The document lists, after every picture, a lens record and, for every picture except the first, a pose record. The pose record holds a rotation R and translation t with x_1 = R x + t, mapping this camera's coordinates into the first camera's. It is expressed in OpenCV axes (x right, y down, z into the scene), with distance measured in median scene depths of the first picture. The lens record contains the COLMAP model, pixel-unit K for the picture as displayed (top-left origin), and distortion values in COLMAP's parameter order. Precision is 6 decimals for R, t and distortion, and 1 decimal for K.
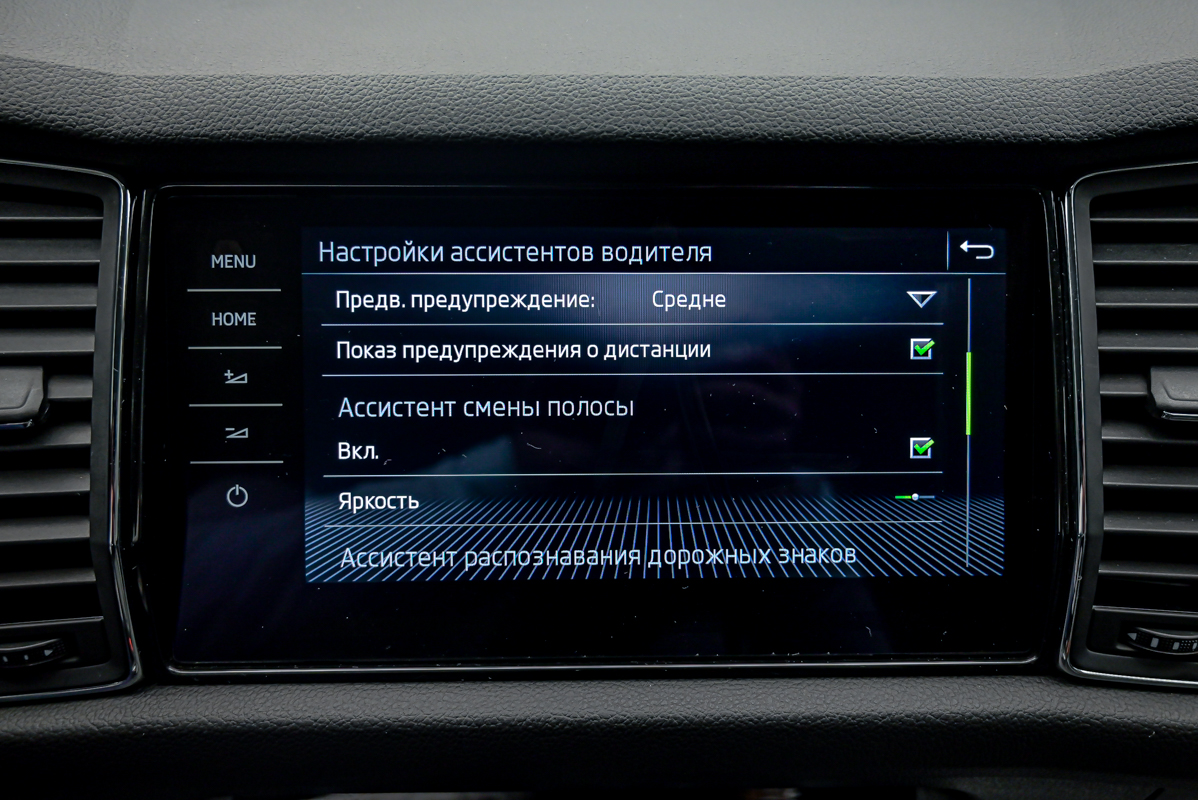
lens RADIAL K [[650.6, 0, 611.4], [0, 650.6, 401.1], [0, 0, 1]] dist [-0.004478, -0.000025]
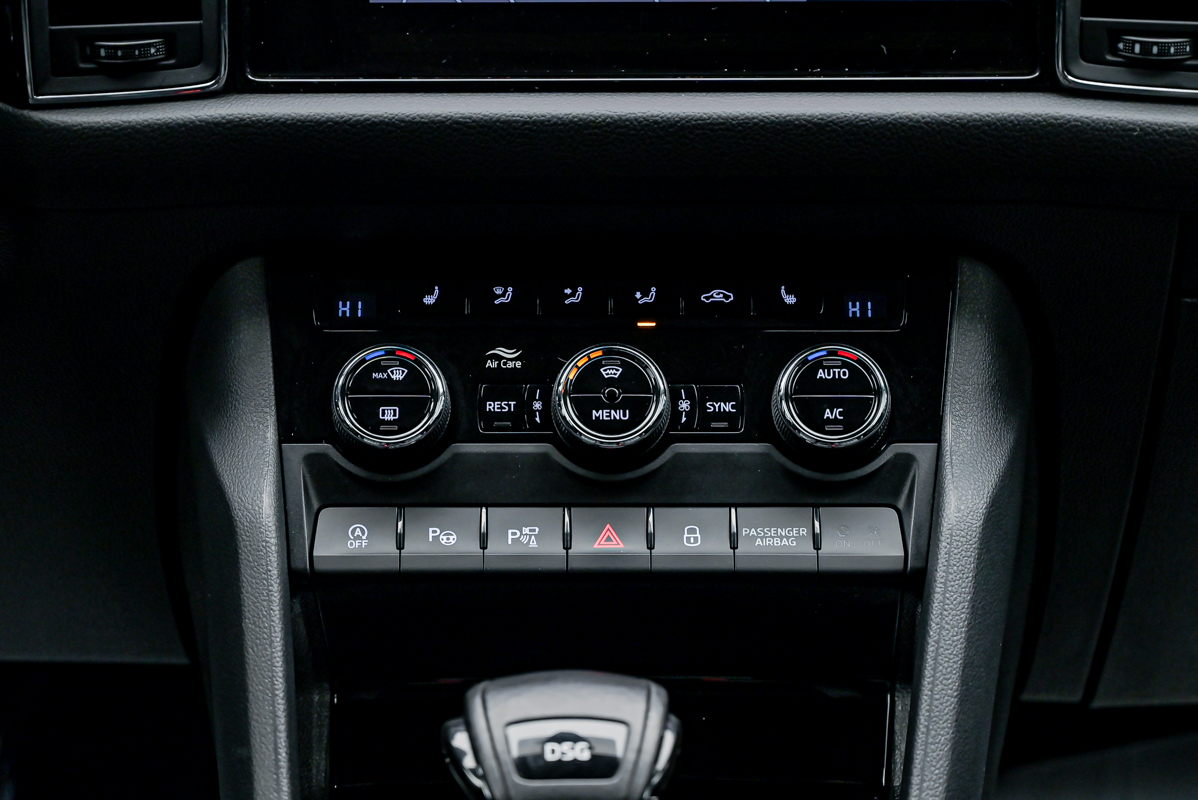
lens RADIAL K [[2530.6, 0, 595.6], [0, 2530.6, 401.9], [0, 0, 1]] dist [0.019772, 0.000000]
pose [[0.999990, -0.003991, -0.002210, -0.082049], [0.003822, 0.997393, -0.072062, 1.292977], [0.002491, 0.072053, 0.997398, -3.304856]]
